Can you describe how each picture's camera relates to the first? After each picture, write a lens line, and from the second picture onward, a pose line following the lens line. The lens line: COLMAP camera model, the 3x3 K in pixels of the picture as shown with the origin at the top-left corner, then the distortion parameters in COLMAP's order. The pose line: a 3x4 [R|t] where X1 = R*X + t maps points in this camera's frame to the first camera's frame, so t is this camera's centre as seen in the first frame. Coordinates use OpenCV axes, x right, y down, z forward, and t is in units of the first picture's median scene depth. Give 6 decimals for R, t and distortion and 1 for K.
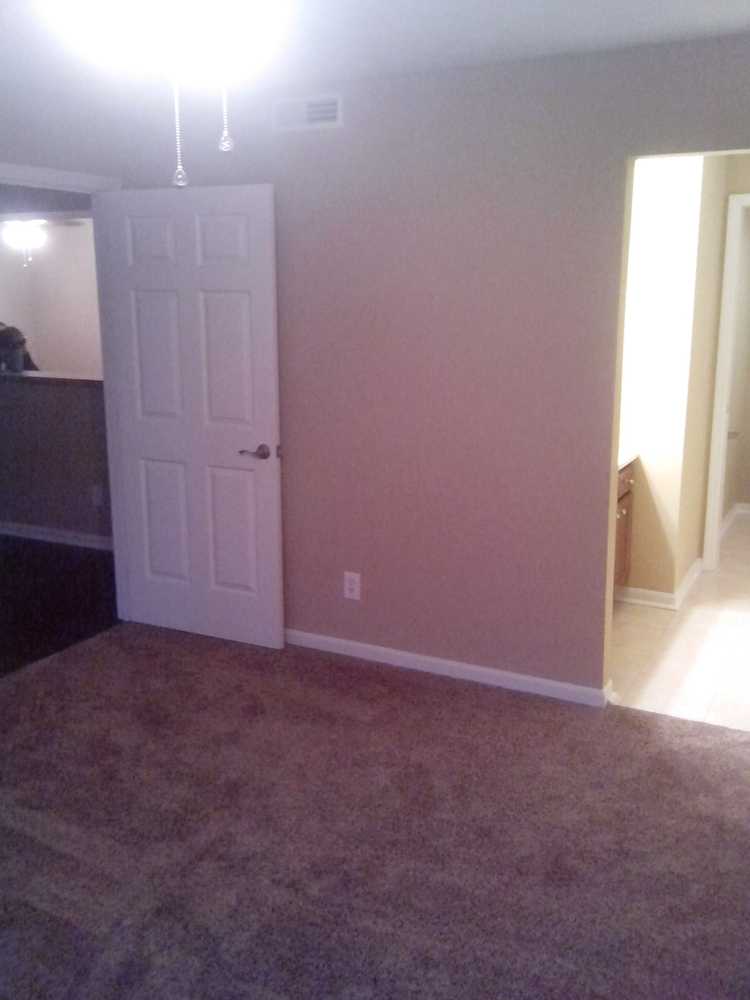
lens RADIAL K [[971.2, 0, 380.4], [0, 971.2, 496.6], [0, 0, 1]] dist [0.130961, -0.262628]
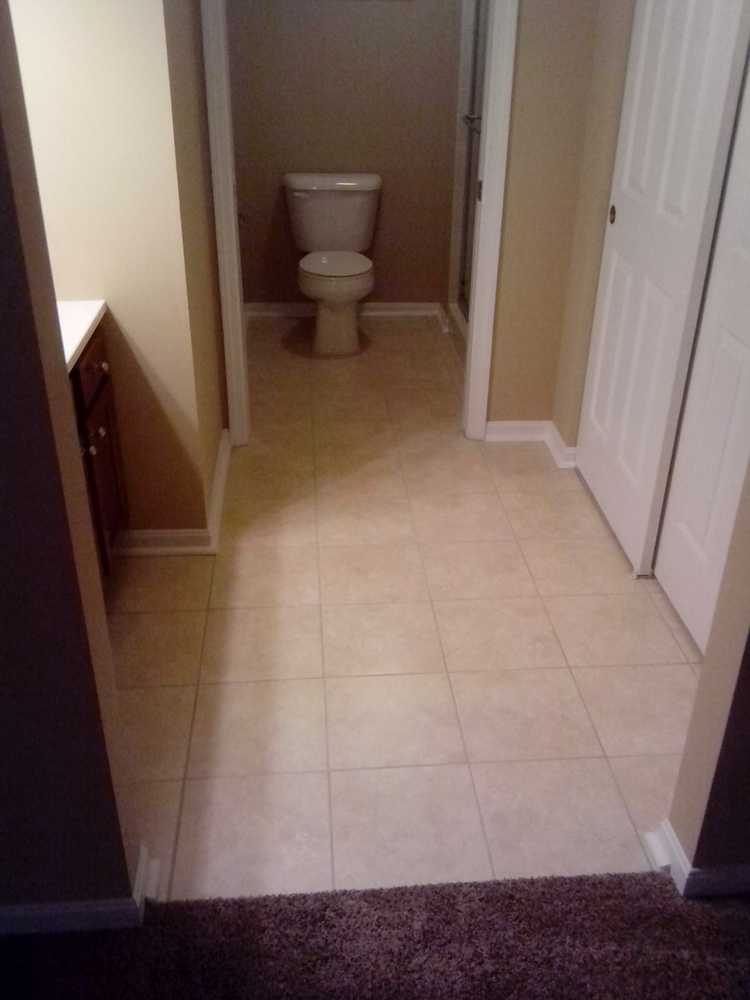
lens RADIAL K [[971.2, 0, 380.4], [0, 971.2, 496.6], [0, 0, 1]] dist [0.130961, -0.262628]
pose [[0.850443, -0.228699, 0.473754, 0.121435], [0.084707, 0.948340, 0.305740, -0.084301], [-0.519202, -0.219884, 0.825881, 0.488652]]
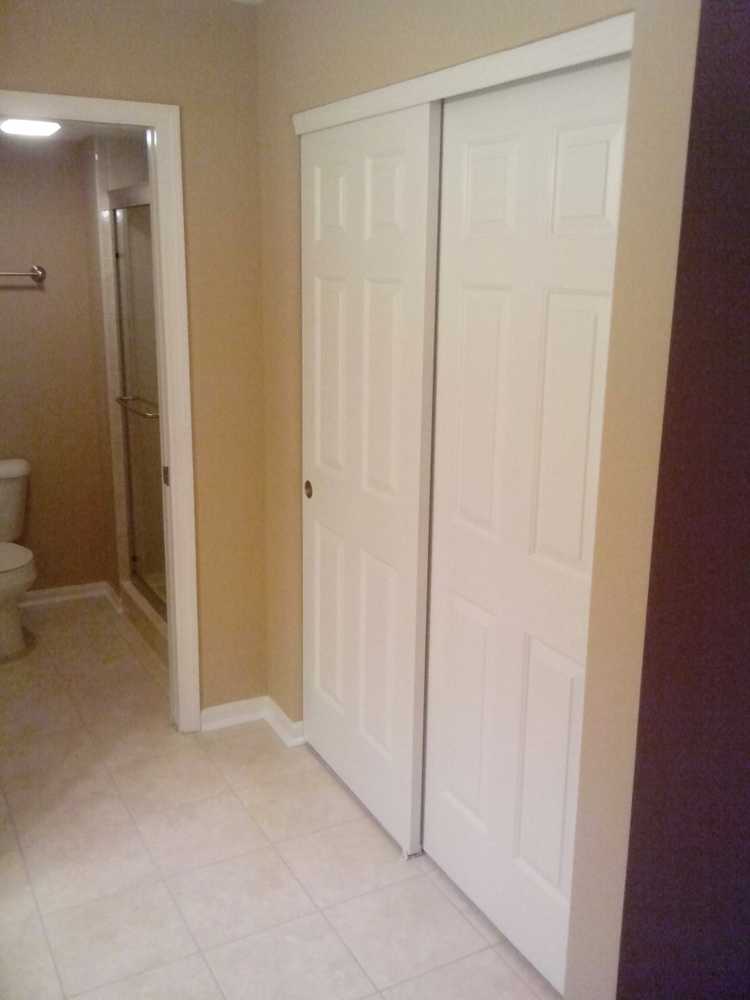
lens RADIAL K [[971.2, 0, 380.4], [0, 971.2, 496.6], [0, 0, 1]] dist [0.130961, -0.262628]
pose [[0.559184, -0.190391, 0.806886, 0.102803], [0.148089, 0.980559, 0.128742, -0.117241], [-0.815710, 0.047501, 0.576507, 0.560306]]
